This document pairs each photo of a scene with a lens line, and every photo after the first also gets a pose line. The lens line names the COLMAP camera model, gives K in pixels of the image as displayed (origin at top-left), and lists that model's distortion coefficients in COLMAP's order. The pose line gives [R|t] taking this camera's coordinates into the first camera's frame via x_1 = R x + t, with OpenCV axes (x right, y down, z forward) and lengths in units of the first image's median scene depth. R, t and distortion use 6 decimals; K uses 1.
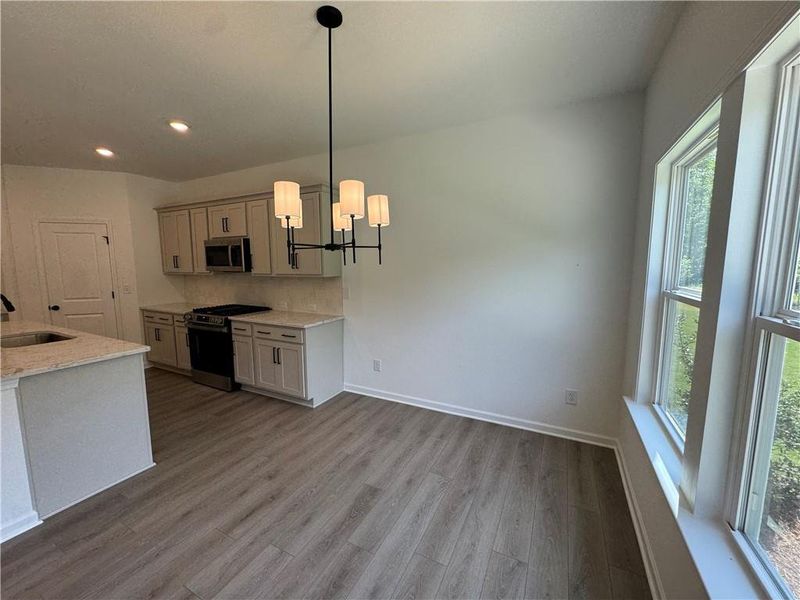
lens RADIAL K [[321.3, 0, 400.0], [0, 321.3, 300.0], [0, 0, 1]] dist [-0.002805, -0.000054]
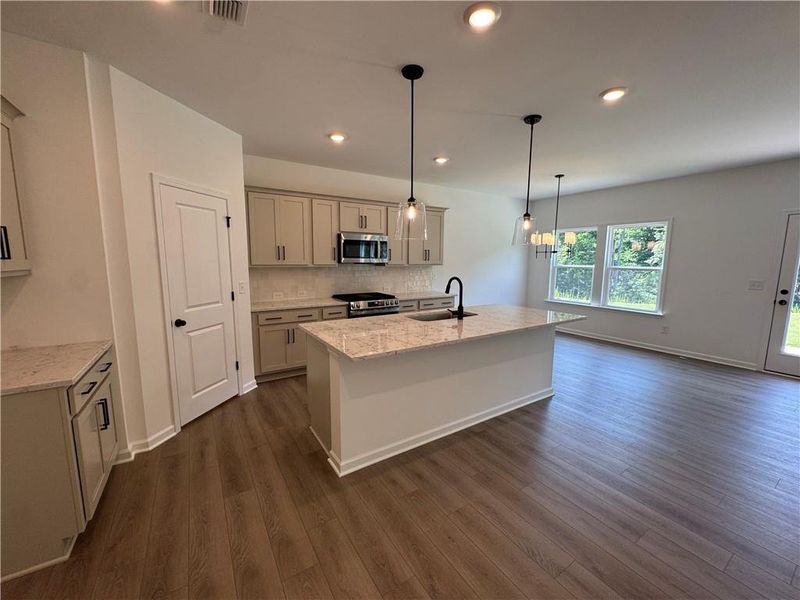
lens RADIAL K [[321.3, 0, 400.0], [0, 321.3, 300.0], [0, 0, 1]] dist [-0.002805, -0.000054]
pose [[0.503145, -0.105389, 0.857752, -1.667198], [0.089704, 0.993544, 0.069455, -0.030167], [-0.859534, 0.041997, 0.509351, 0.363004]]
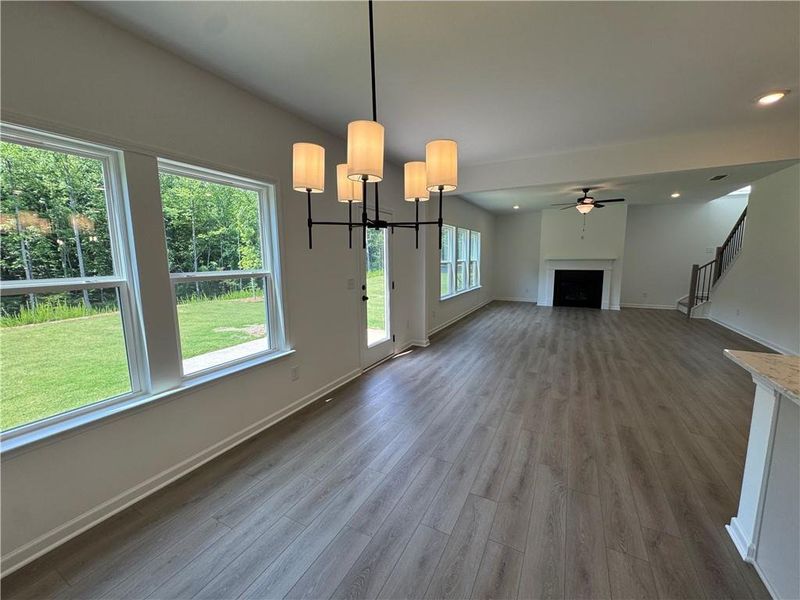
lens RADIAL K [[321.3, 0, 400.0], [0, 321.3, 300.0], [0, 0, 1]] dist [-0.002805, -0.000054]
pose [[-0.999739, 0.010302, 0.020392, -0.134500], [0.014971, 0.969637, 0.244091, -0.086478], [-0.017258, 0.244332, -0.969538, 0.861295]]
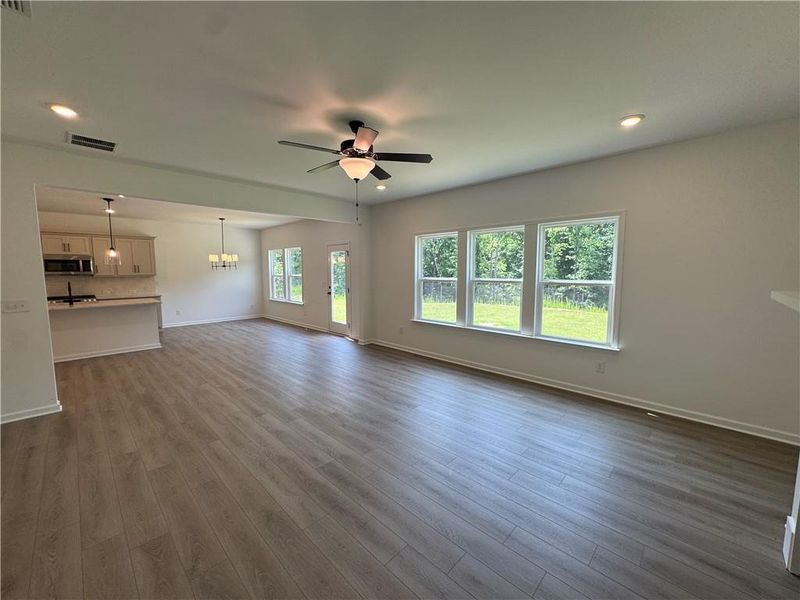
lens RADIAL K [[321.3, 0, 400.0], [0, 321.3, 300.0], [0, 0, 1]] dist [-0.002805, -0.000054]
pose [[0.296785, -0.089997, 0.950694, -1.866083], [0.109720, 0.992170, 0.059671, 0.151822], [-0.948620, 0.086600, 0.304336, -1.316357]]
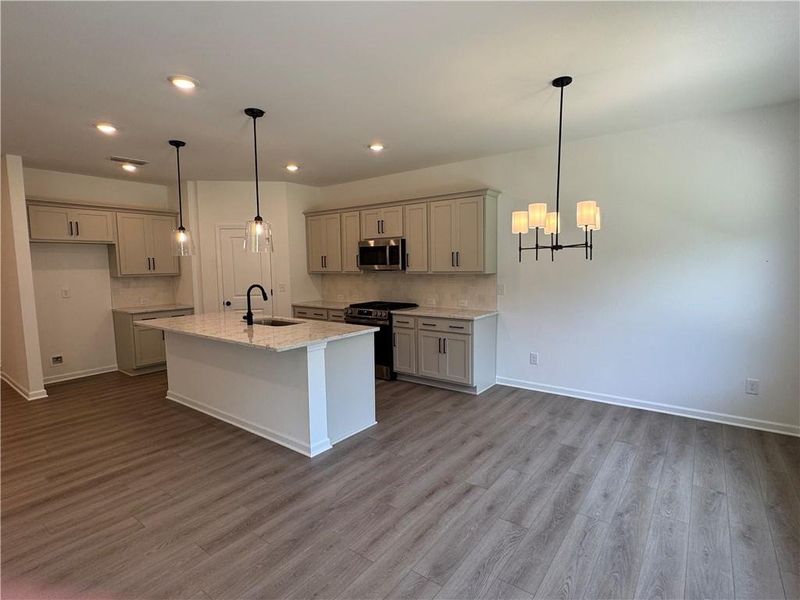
lens RADIAL K [[408.3, 0, 400.0], [0, 408.3, 300.0], [0, 0, 1]] dist [-0.000301, 0.000438]
pose [[0.984625, 0.003324, -0.174652, -0.269044], [-0.007069, 0.999758, -0.020826, 0.045185], [0.174540, 0.021740, 0.984410, -0.378000]]
